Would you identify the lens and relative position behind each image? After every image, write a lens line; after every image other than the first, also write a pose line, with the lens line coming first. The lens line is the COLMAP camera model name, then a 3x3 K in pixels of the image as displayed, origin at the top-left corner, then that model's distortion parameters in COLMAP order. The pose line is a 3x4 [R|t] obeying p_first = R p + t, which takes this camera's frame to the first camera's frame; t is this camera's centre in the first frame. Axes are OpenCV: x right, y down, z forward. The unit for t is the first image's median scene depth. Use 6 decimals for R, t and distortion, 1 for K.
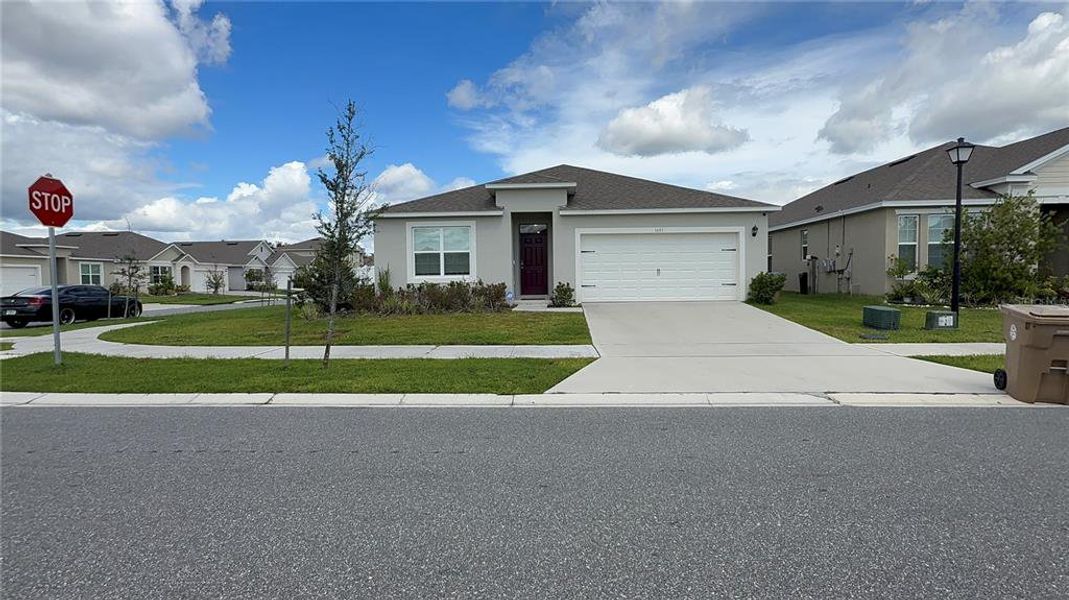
lens RADIAL K [[566.0, 0, 534.5], [0, 566.0, 300.0], [0, 0, 1]] dist [-0.002165, 0.000032]
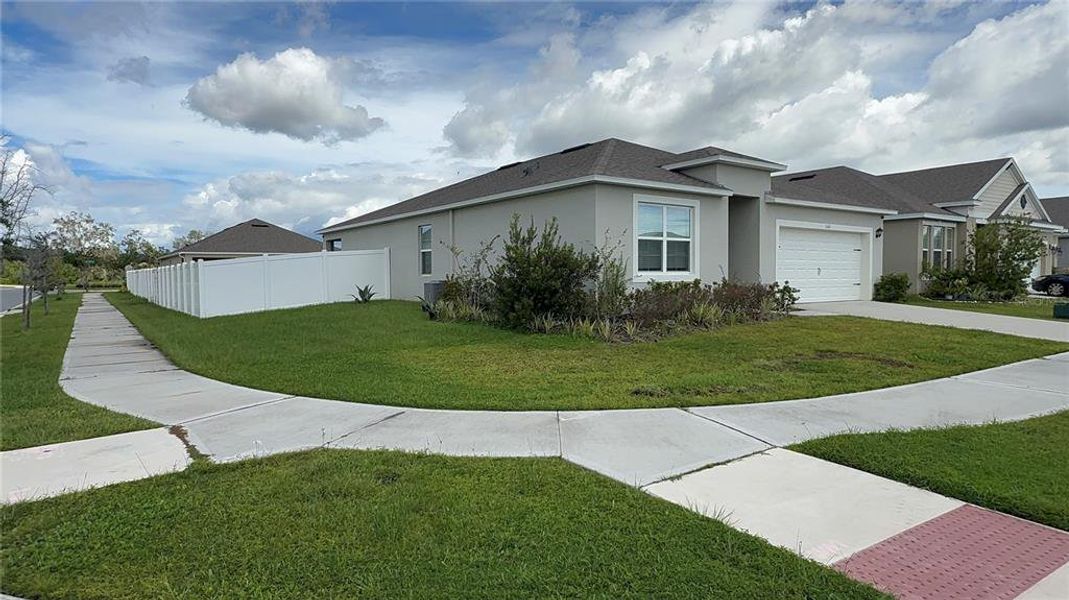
lens RADIAL K [[648.1, 0, 537.6], [0, 648.1, 296.0], [0, 0, 1]] dist [-0.021351, 0.002011]
pose [[0.785539, -0.009509, 0.618739, -0.772489], [0.019096, 0.999778, -0.008880, -0.007599], [-0.618517, 0.018791, 0.785547, 0.433180]]
